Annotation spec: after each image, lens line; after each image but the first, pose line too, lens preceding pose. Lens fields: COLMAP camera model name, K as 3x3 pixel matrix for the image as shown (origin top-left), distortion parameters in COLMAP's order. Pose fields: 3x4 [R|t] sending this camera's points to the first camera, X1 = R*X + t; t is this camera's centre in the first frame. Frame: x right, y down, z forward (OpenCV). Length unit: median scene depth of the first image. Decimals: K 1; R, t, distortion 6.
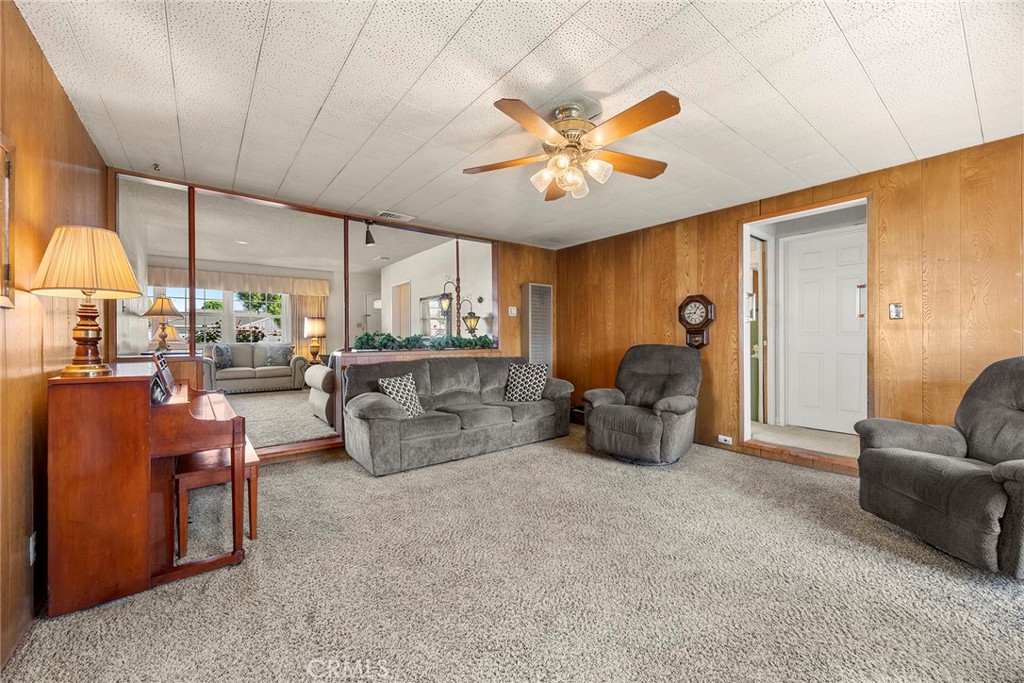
lens RADIAL K [[394.7, 0, 513.4], [0, 394.7, 338.1], [0, 0, 1]] dist [-0.002172, 0.000074]
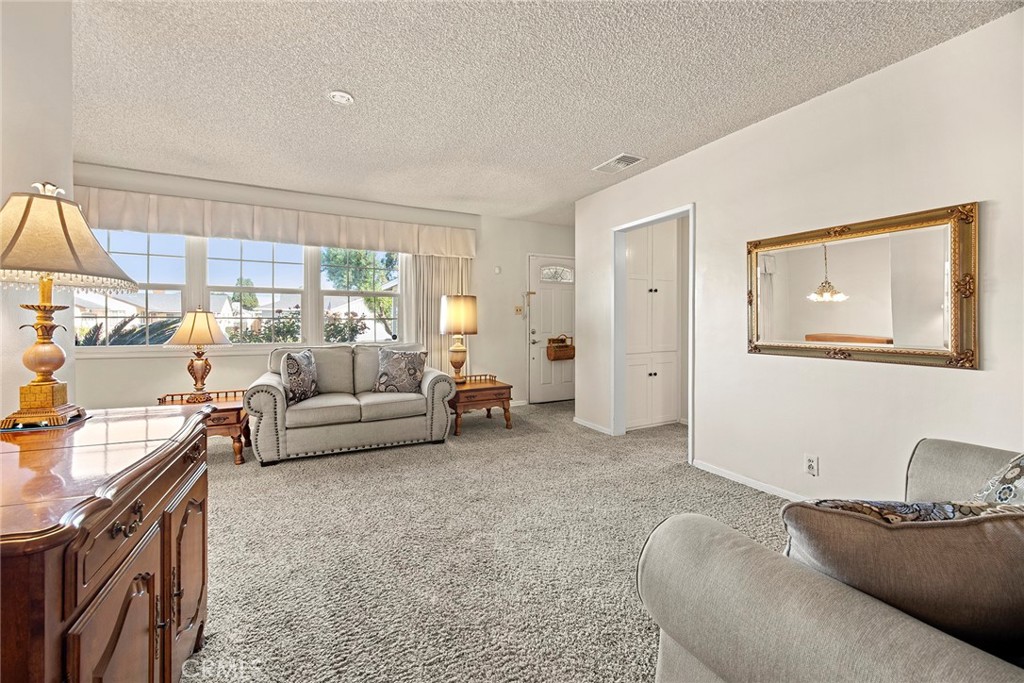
lens RADIAL K [[394.7, 0, 494.4], [0, 394.7, 326.3], [0, 0, 1]] dist [-0.002172, 0.000074]
pose [[0.977969, 0.009400, -0.208539, -0.351358], [-0.007007, 0.999901, 0.012212, -0.018674], [0.208633, -0.010482, 0.977938, 0.502256]]
